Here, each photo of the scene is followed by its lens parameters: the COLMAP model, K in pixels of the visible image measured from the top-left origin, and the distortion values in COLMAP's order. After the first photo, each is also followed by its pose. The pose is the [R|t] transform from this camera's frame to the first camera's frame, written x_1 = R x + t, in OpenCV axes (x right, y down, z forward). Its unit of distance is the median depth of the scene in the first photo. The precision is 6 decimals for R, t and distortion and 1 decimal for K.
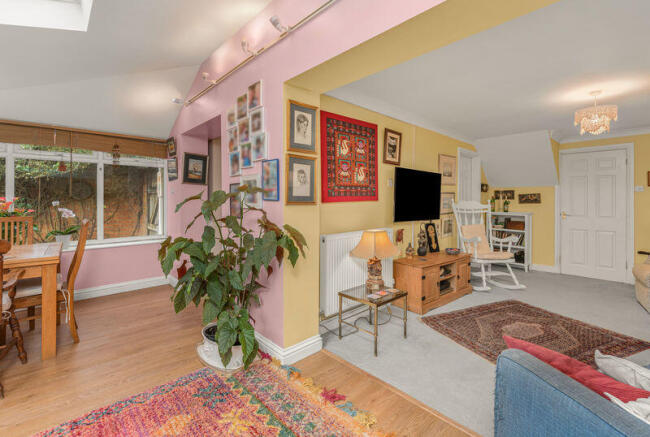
lens RADIAL K [[291.5, 0, 324.4], [0, 291.5, 204.6], [0, 0, 1]] dist [0.000063, -0.000017]
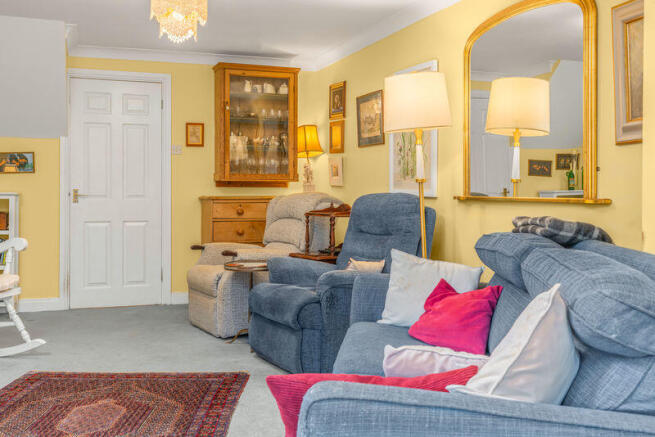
lens RADIAL K [[670.3, 0, 327.5], [0, 670.3, 218.5], [0, 0, 1]] dist [-0.003854, -0.004192]
pose [[0.349801, -0.026665, 0.936444, -0.386540], [0.003841, 0.999627, 0.027030, 0.133503], [-0.936816, -0.005858, 0.349773, 0.461224]]
